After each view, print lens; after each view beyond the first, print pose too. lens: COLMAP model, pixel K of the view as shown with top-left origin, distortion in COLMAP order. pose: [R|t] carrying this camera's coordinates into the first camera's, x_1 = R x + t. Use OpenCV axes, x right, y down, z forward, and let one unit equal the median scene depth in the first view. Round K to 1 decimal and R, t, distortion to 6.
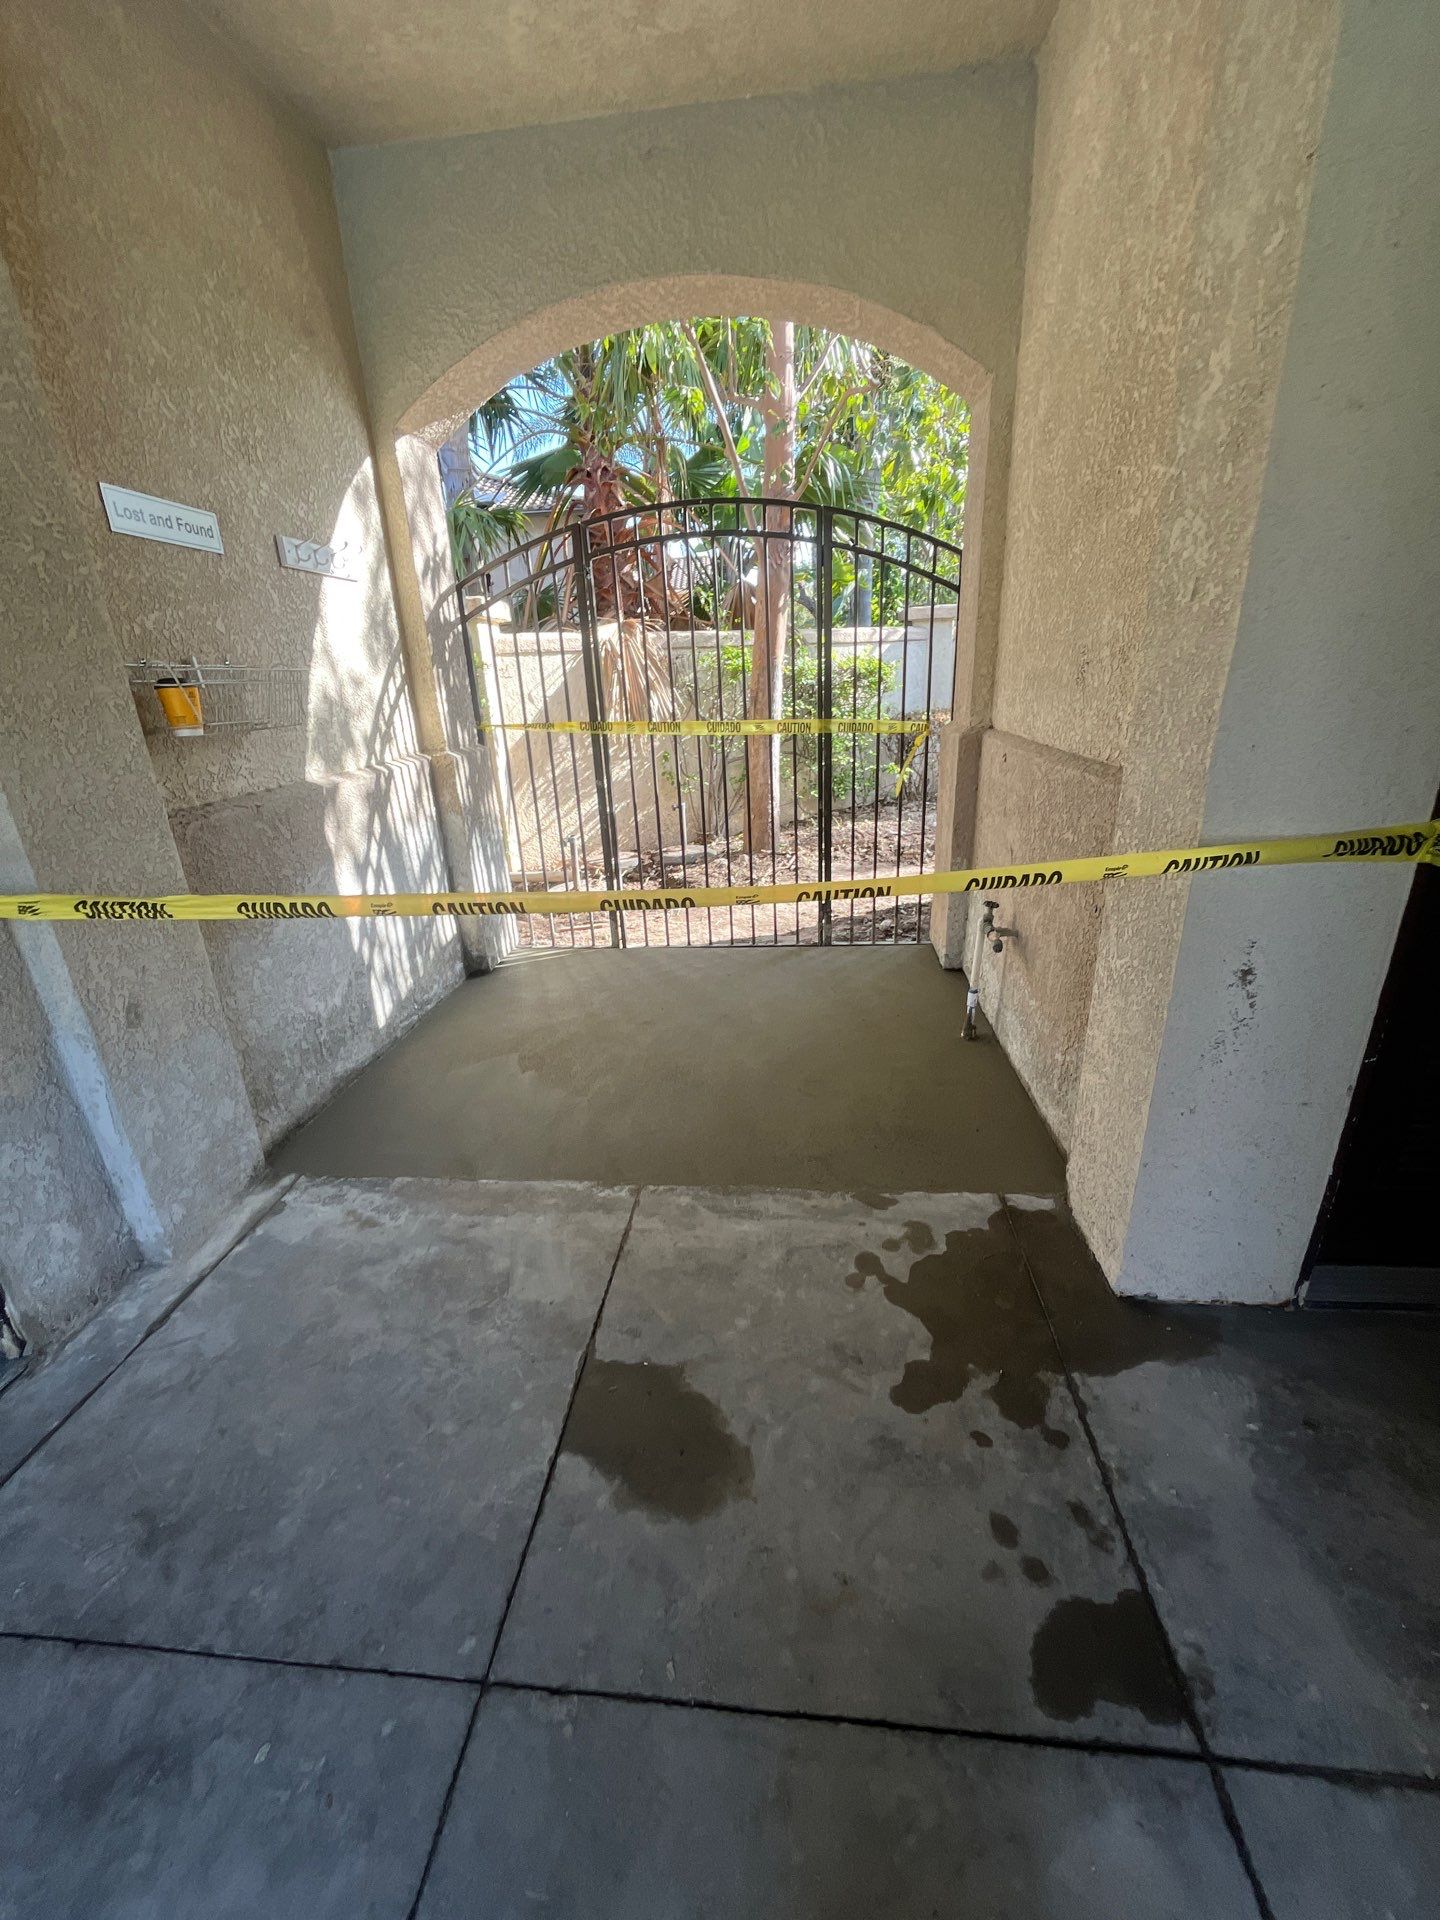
lens RADIAL K [[764.6, 0, 718.9], [0, 764.6, 961.6], [0, 0, 1]] dist [-0.002591, -0.000599]
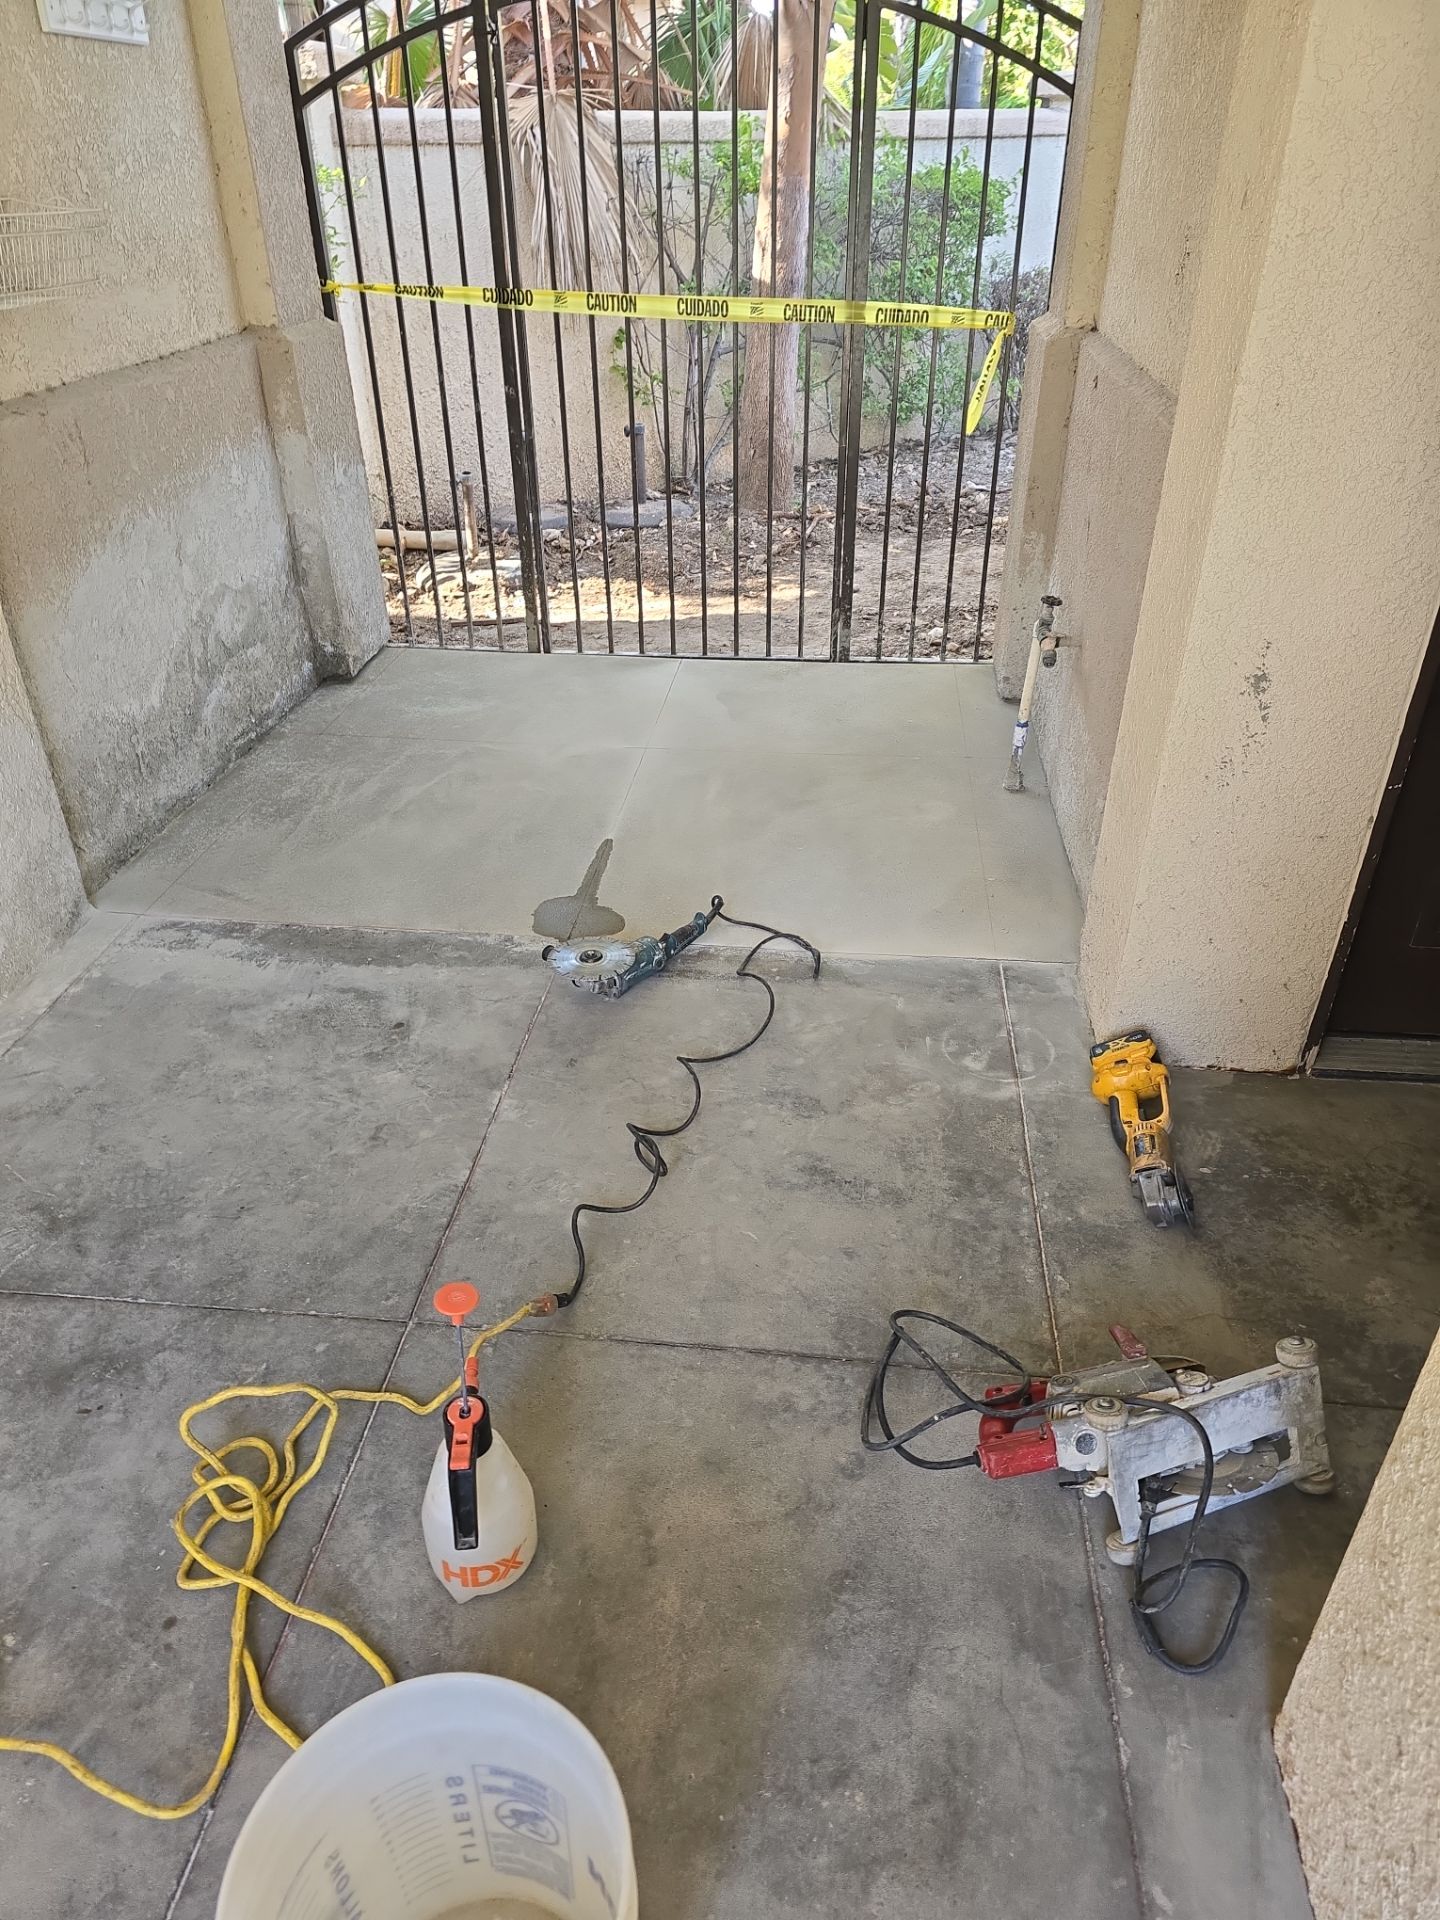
lens RADIAL K [[1274.6, 0, 710.8], [0, 1274.6, 967.2], [0, 0, 1]] dist [0.050665, -0.035062]
pose [[0.999266, 0.036660, 0.011129, 0.038985], [-0.038144, 0.979188, 0.199339, 0.045172], [-0.003589, -0.199617, 0.979867, -0.338372]]
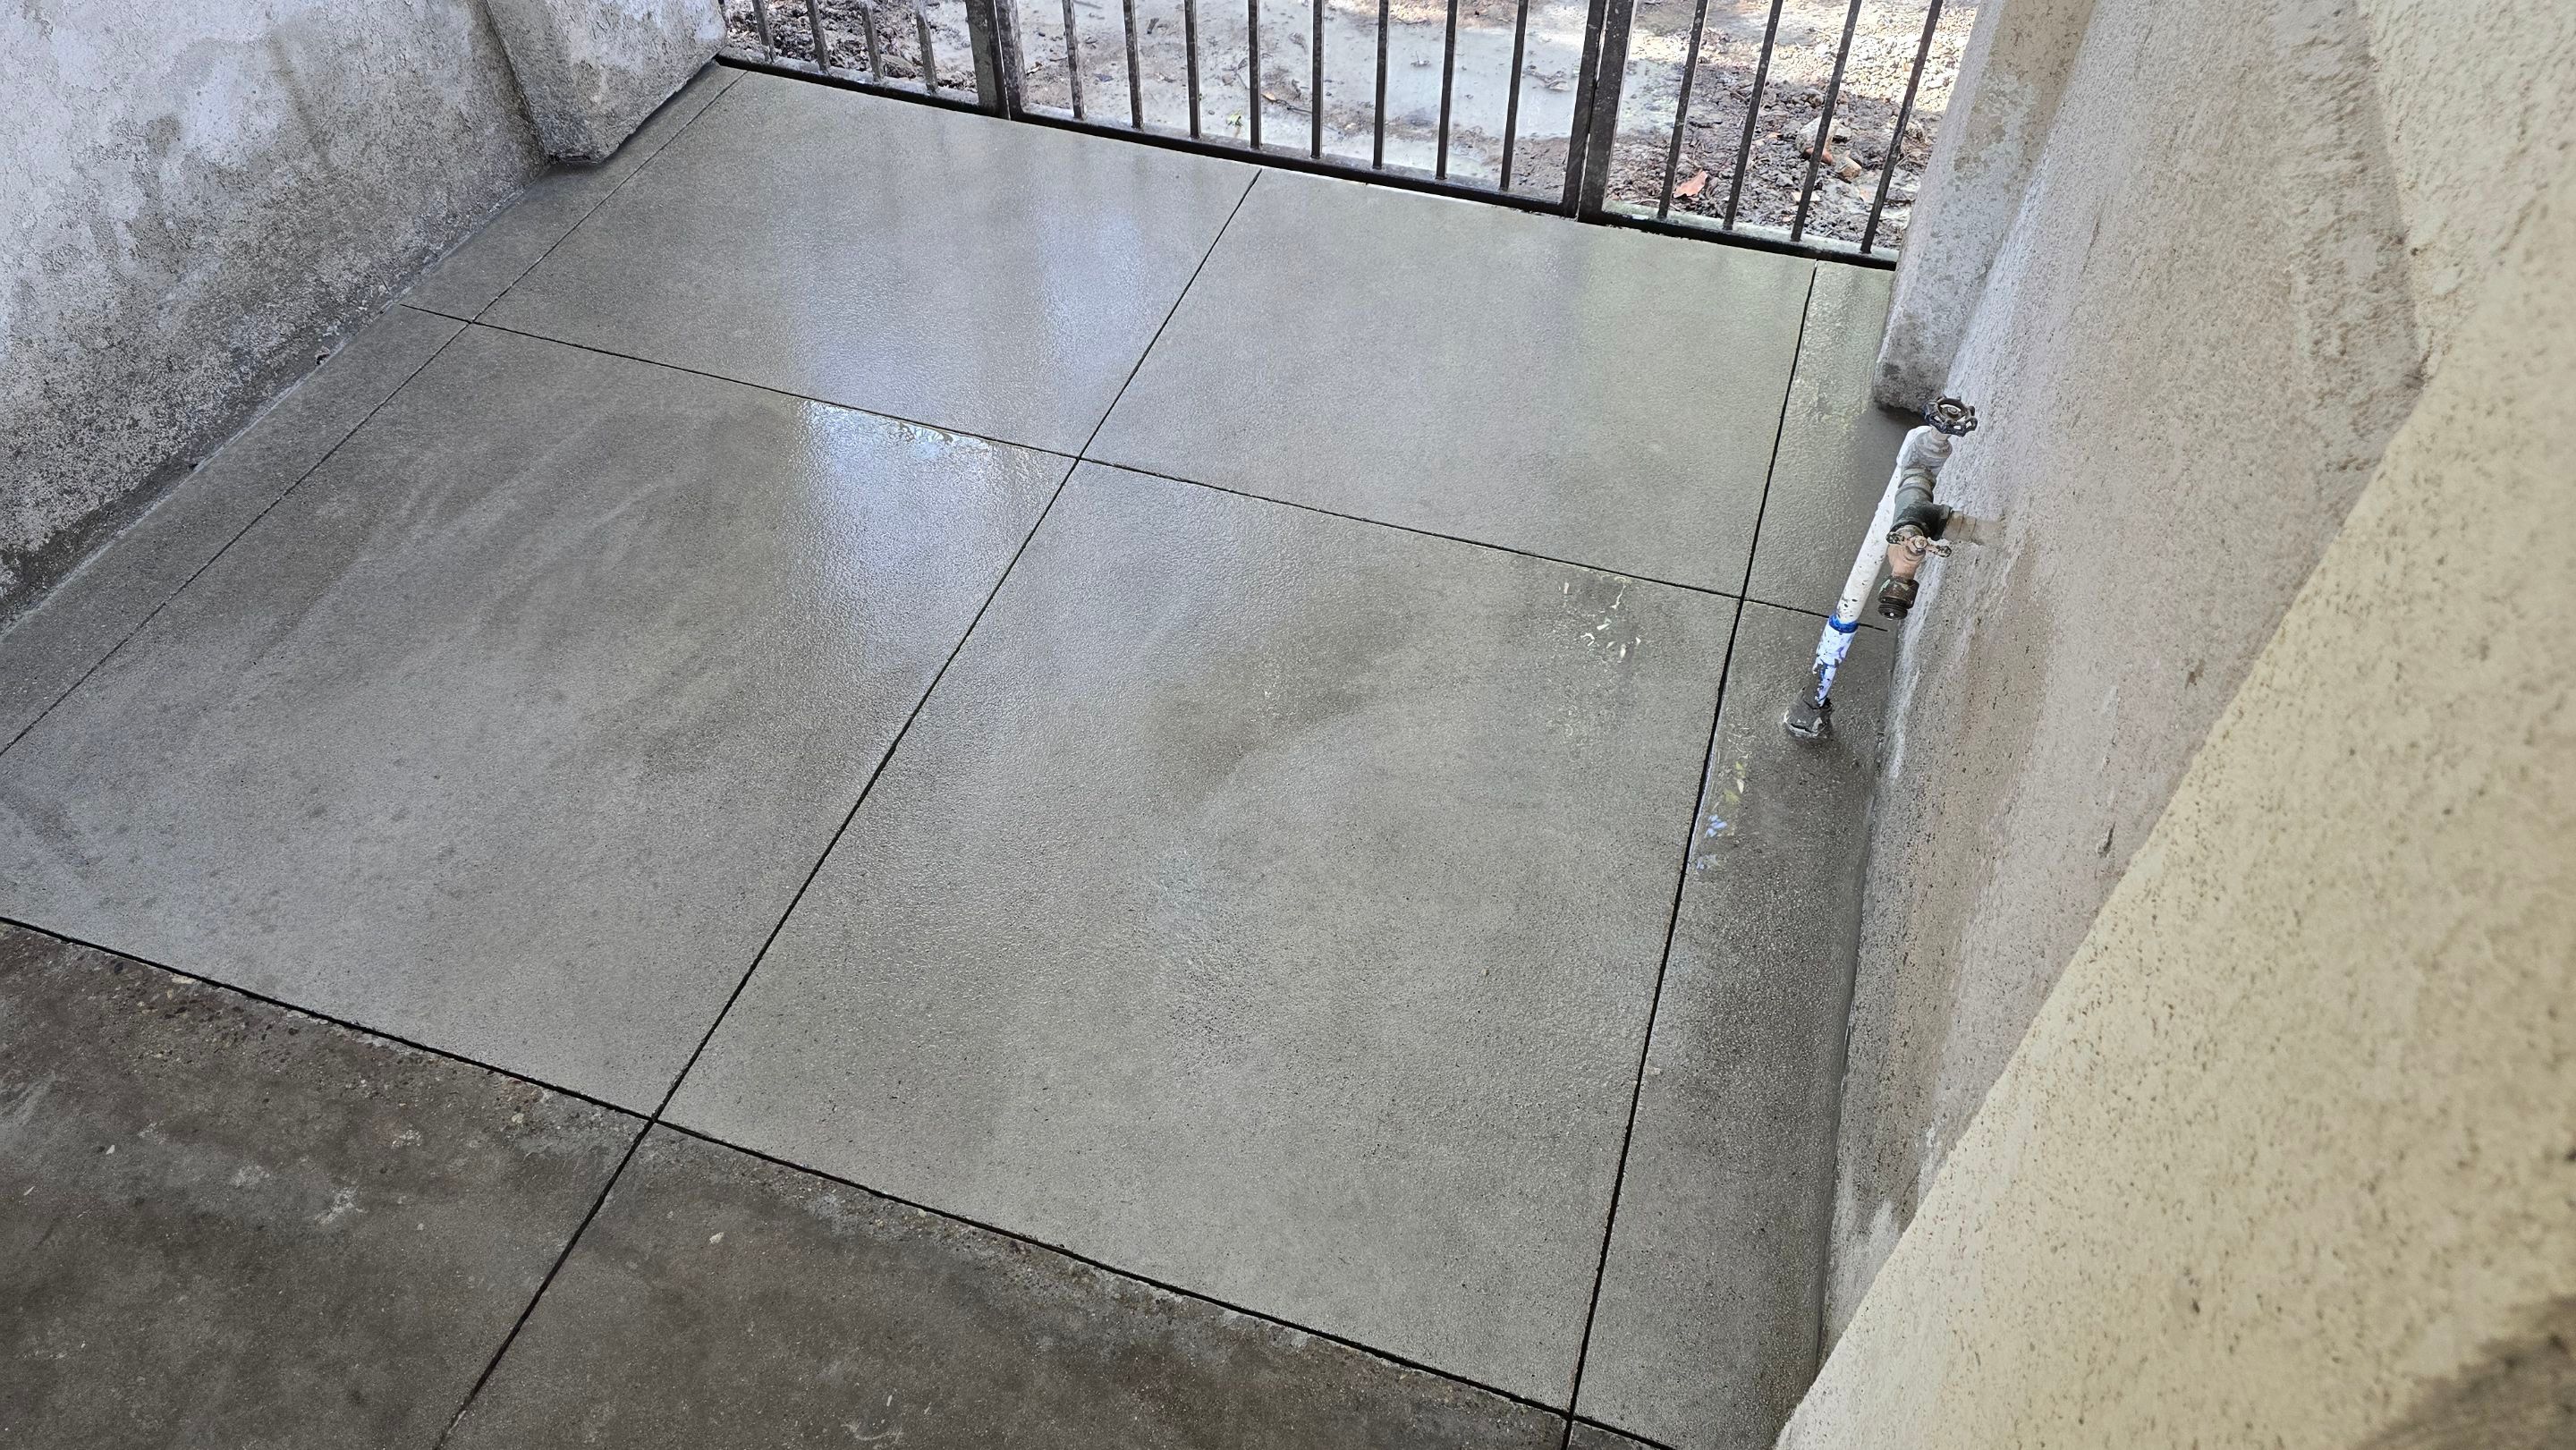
lens RADIAL K [[1709.4, 0, 1306.3], [0, 1709.4, 723.0], [0, 0, 1]] dist [0.037967, -0.041963]
pose [[0.977705, 0.187969, -0.093595, 0.253107], [-0.122288, 0.872043, 0.473906, -0.315078], [0.170698, -0.451895, 0.875587, 0.427468]]
